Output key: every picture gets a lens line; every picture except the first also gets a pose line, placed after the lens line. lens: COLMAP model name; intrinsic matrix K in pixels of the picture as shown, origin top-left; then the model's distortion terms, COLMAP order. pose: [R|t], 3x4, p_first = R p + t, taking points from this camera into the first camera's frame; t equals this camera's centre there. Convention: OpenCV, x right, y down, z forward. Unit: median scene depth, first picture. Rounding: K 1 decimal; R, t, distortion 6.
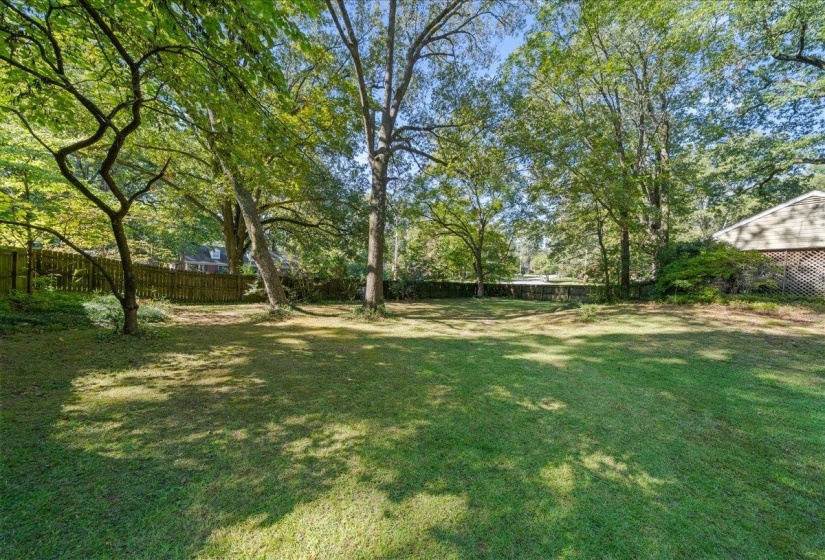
lens RADIAL K [[282.3, 0, 409.7], [0, 282.3, 281.8], [0, 0, 1]] dist [-0.005210, -0.000081]
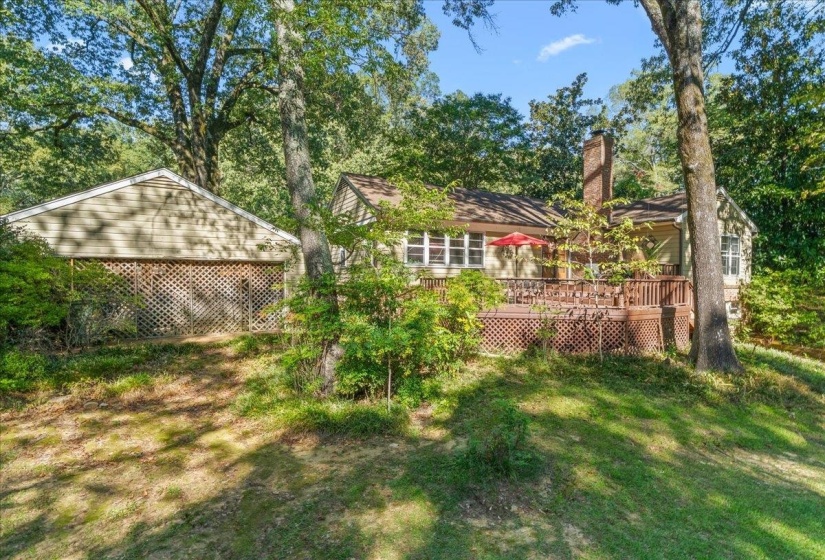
lens RADIAL K [[376.2, 0, 410.0], [0, 376.2, 283.5], [0, 0, 1]] dist [-0.001565, 0.000215]
pose [[-0.095959, -0.112646, 0.988991, 0.454153], [0.007563, 0.993465, 0.113889, -0.144026], [-0.995357, 0.018408, -0.094480, 0.458669]]
